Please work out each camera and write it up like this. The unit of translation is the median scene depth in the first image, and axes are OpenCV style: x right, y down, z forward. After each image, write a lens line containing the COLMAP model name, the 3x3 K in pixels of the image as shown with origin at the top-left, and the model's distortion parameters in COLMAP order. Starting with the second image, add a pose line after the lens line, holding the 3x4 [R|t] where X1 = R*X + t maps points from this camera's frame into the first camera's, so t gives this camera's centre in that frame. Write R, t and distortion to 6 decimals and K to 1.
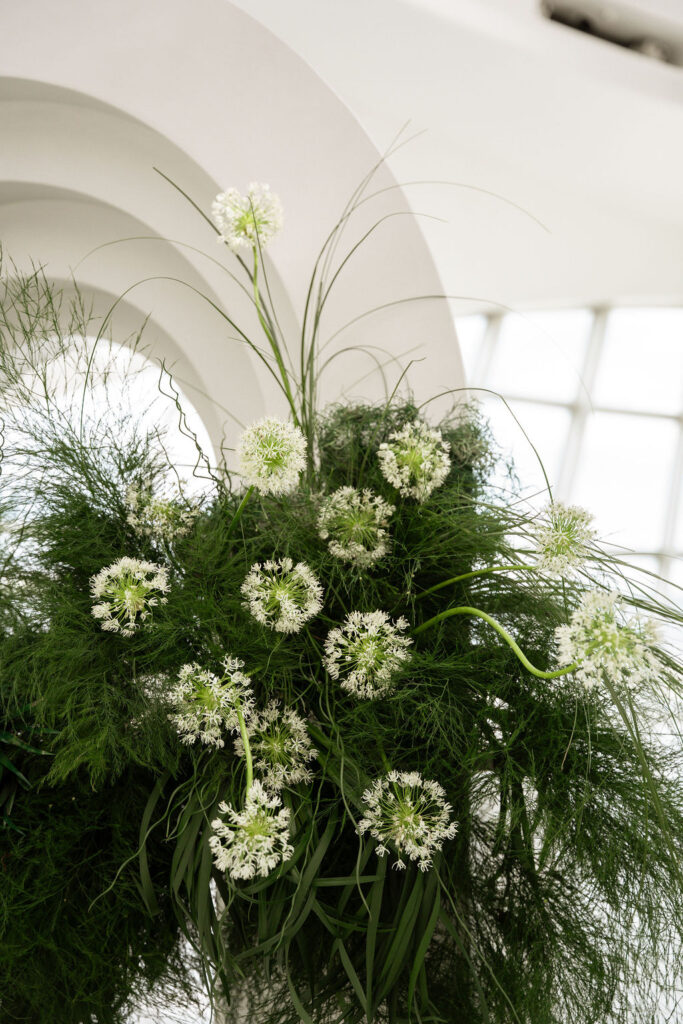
lens RADIAL K [[1434.4, 0, 341.5], [0, 1434.4, 512.0], [0, 0, 1]] dist [0.006223, 0.682903]
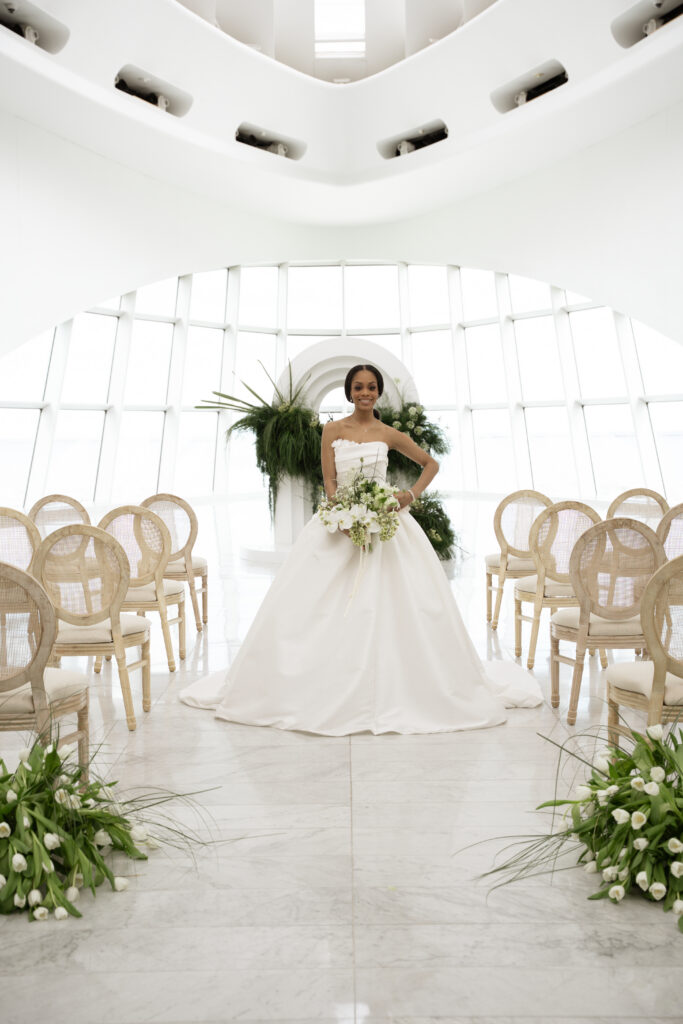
lens RADIAL K [[1434.4, 0, 341.5], [0, 1434.4, 512.0], [0, 0, 1]] dist [0.006223, 0.682903]
pose [[0.920653, -0.045837, 0.387683, -4.250222], [0.000466, 0.993211, 0.116325, -0.484197], [-0.390383, -0.106915, 0.914424, -7.731303]]
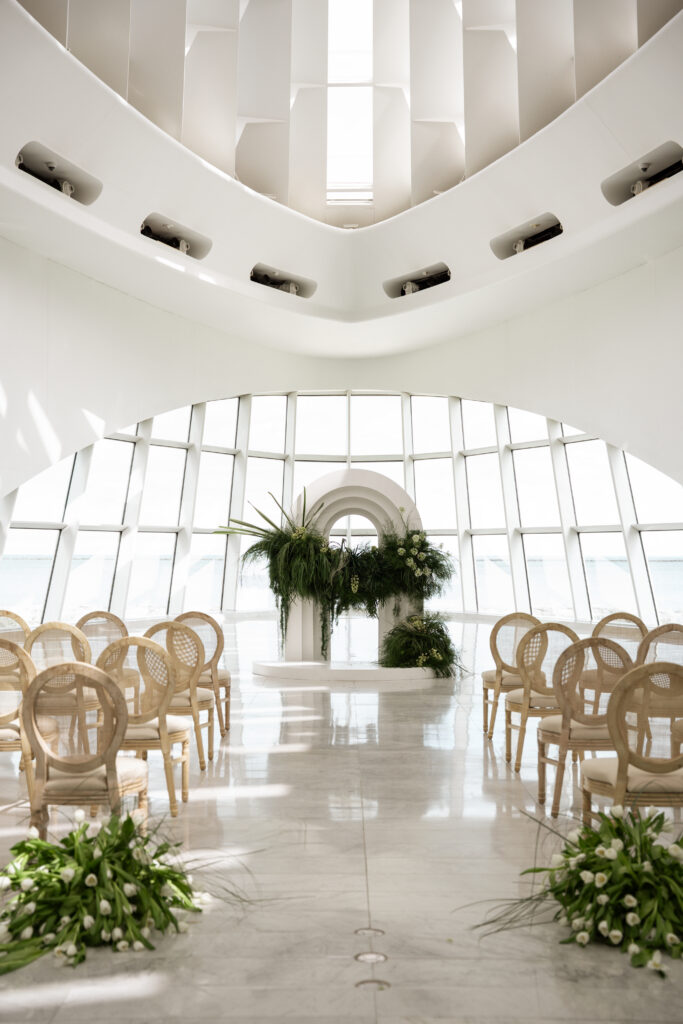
lens RADIAL K [[1434.4, 0, 341.5], [0, 1434.4, 512.0], [0, 0, 1]] dist [0.006223, 0.682903]
pose [[0.921072, -0.000438, 0.389393, -4.571469], [-0.013150, 0.999394, 0.032231, -0.550788], [-0.389171, -0.034808, 0.920508, -8.348093]]
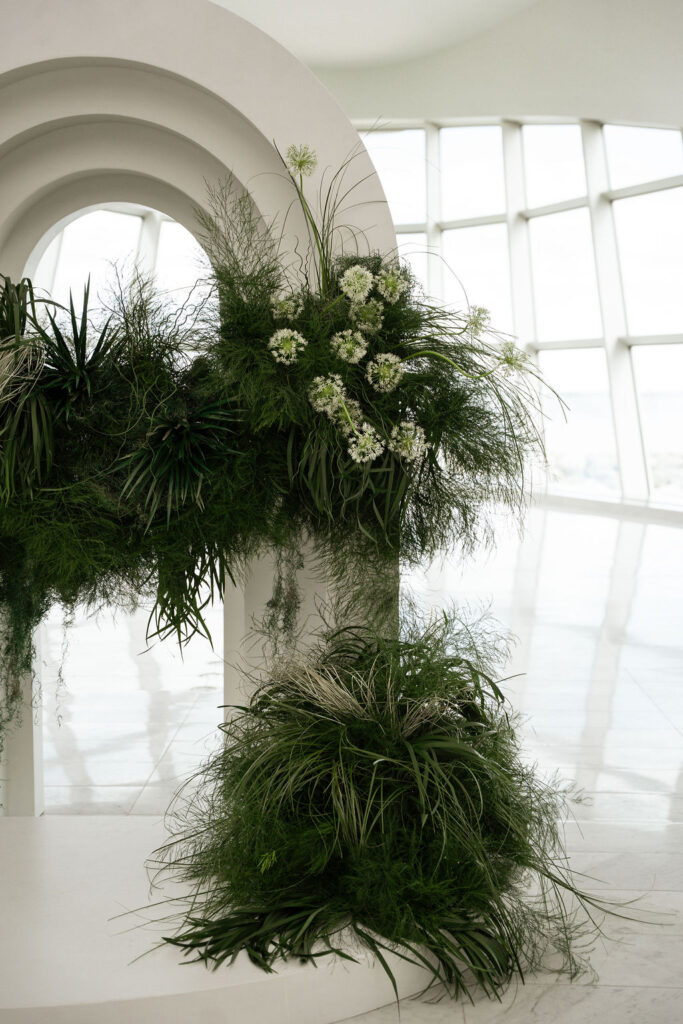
lens RADIAL K [[1434.4, 0, 341.5], [0, 1434.4, 512.0], [0, 0, 1]] dist [0.006223, 0.682903]
pose [[0.932843, -0.043009, 0.357707, -0.863277], [-0.011340, 0.988852, 0.148468, -0.018622], [-0.360105, -0.142554, 0.921956, -1.088463]]
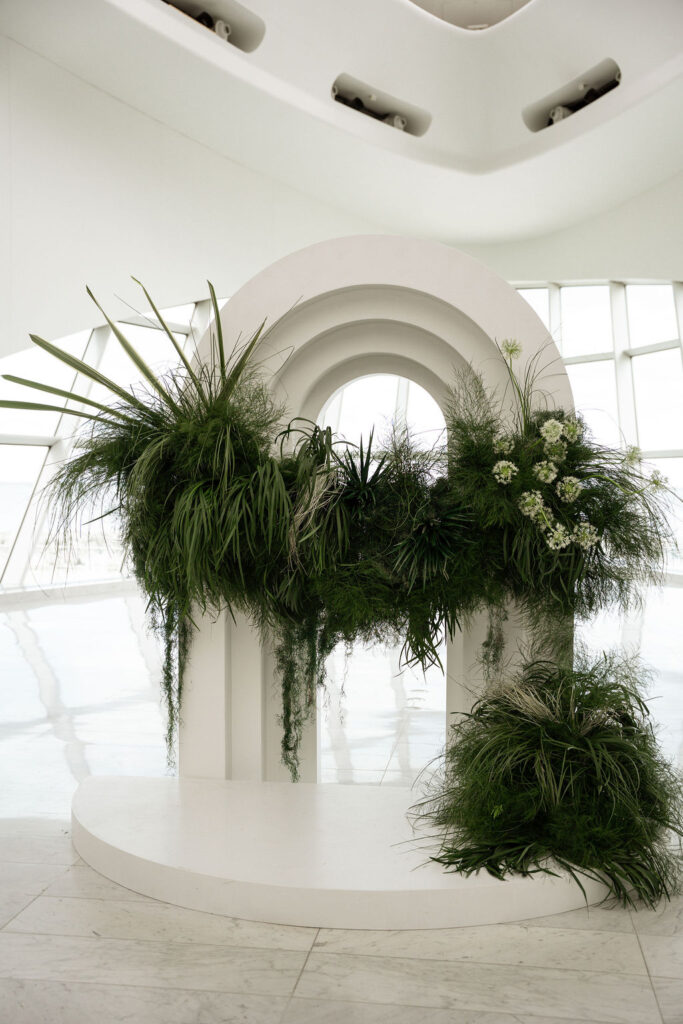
lens RADIAL K [[1151.8, 0, 341.5], [0, 1151.8, 512.0], [0, 0, 1]] dist [-0.058495, 0.355943]
pose [[0.967087, -0.014266, 0.254045, -1.187149], [-0.008629, 0.996014, 0.088780, -0.083297], [-0.254299, -0.088051, 0.963109, -1.473419]]
